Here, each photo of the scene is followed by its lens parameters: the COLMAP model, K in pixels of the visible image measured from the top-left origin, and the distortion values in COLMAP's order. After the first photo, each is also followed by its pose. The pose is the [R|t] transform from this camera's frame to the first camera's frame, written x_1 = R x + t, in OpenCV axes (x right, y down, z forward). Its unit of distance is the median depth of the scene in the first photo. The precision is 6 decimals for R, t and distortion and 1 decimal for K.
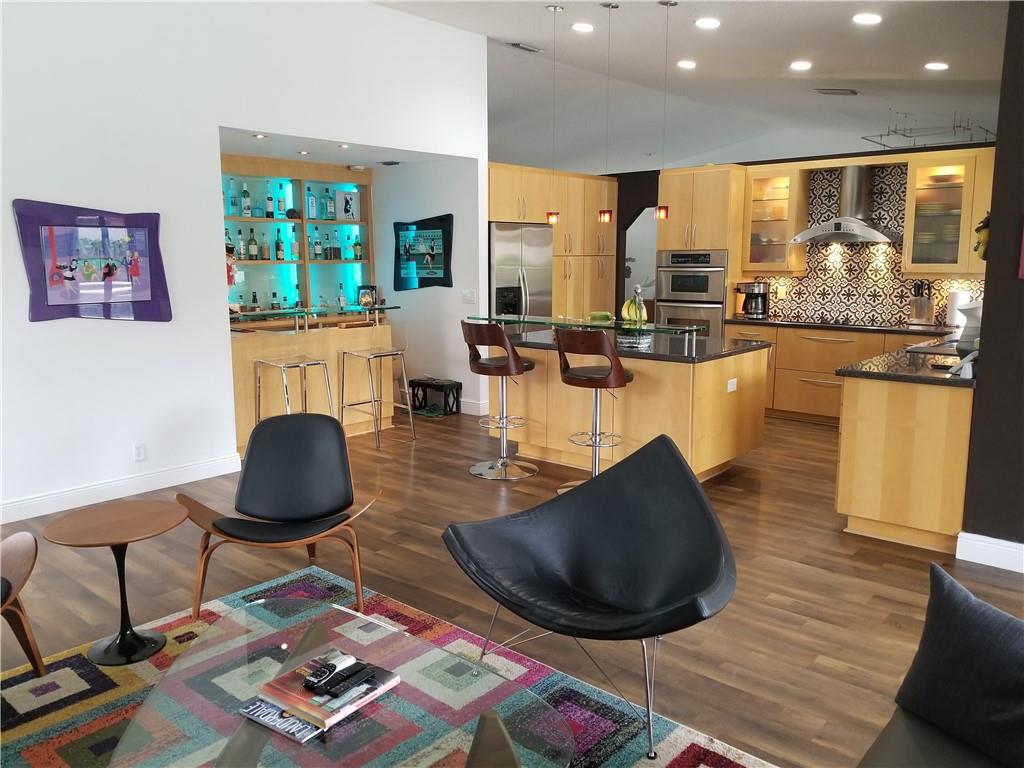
lens RADIAL K [[801.5, 0, 511.8], [0, 801.5, 366.7], [0, 0, 1]] dist [0.077820, -0.123823]
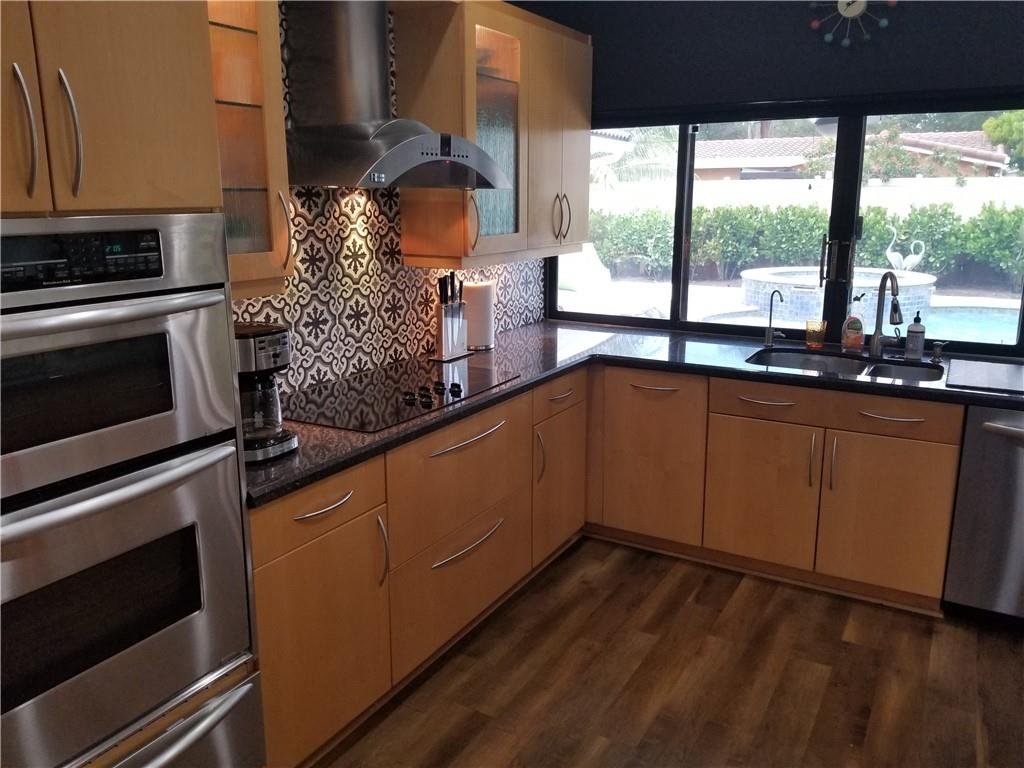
lens RADIAL K [[801.5, 0, 511.8], [0, 801.5, 366.7], [0, 0, 1]] dist [0.077820, -0.123823]
pose [[-0.185611, -0.201759, 0.961687, 0.019589], [0.138389, 0.963571, 0.228864, -0.145736], [-0.972829, 0.175566, -0.150928, 0.979164]]
